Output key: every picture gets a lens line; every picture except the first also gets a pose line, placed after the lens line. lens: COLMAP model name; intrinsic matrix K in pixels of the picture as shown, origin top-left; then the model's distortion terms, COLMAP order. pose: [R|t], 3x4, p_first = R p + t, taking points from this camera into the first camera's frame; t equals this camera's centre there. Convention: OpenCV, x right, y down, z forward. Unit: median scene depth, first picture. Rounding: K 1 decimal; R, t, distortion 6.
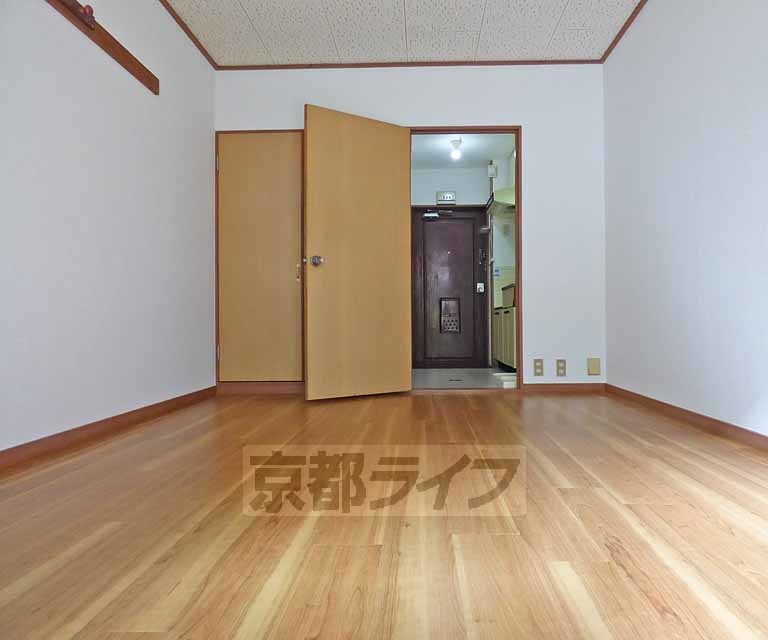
lens RADIAL K [[525.1, 0, 414.2], [0, 525.1, 318.7], [0, 0, 1]] dist [-0.010854, 0.009659]
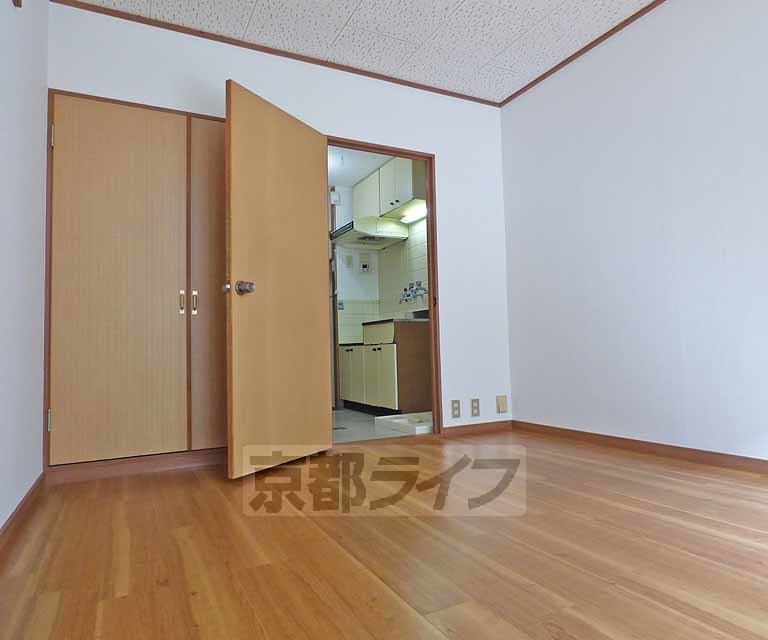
lens RADIAL K [[525.1, 0, 400.3], [0, 525.1, 319.9], [0, 0, 1]] dist [-0.010854, 0.009659]
pose [[0.876340, 0.009995, 0.481589, -0.306769], [0.018092, 0.998396, -0.053643, -0.018101], [-0.481353, 0.055723, 0.874754, 0.213670]]
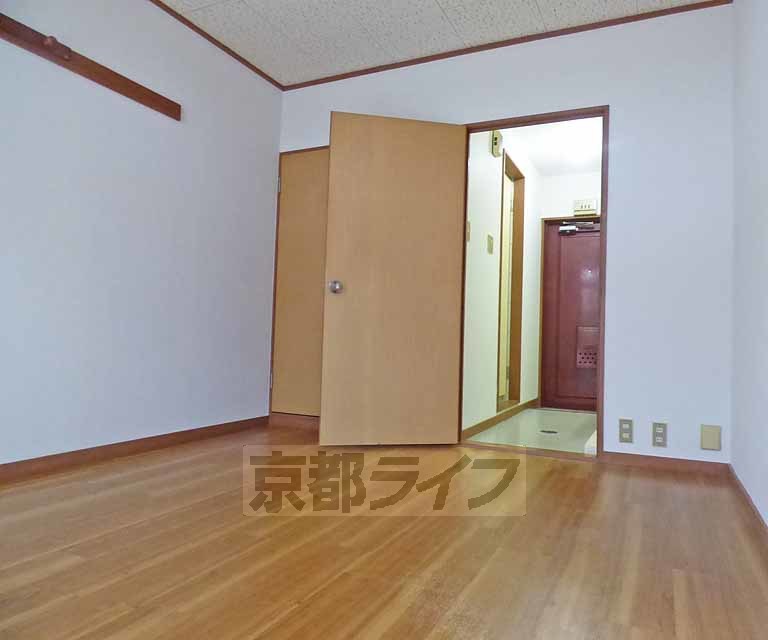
lens RADIAL K [[525.1, 0, 434.6], [0, 525.1, 317.1], [0, 0, 1]] dist [-0.010854, 0.009659]
pose [[0.923413, 0.018814, -0.383346, 0.267585], [-0.033037, 0.998987, -0.030552, -0.033232], [0.382383, 0.040876, 0.923099, 0.224506]]
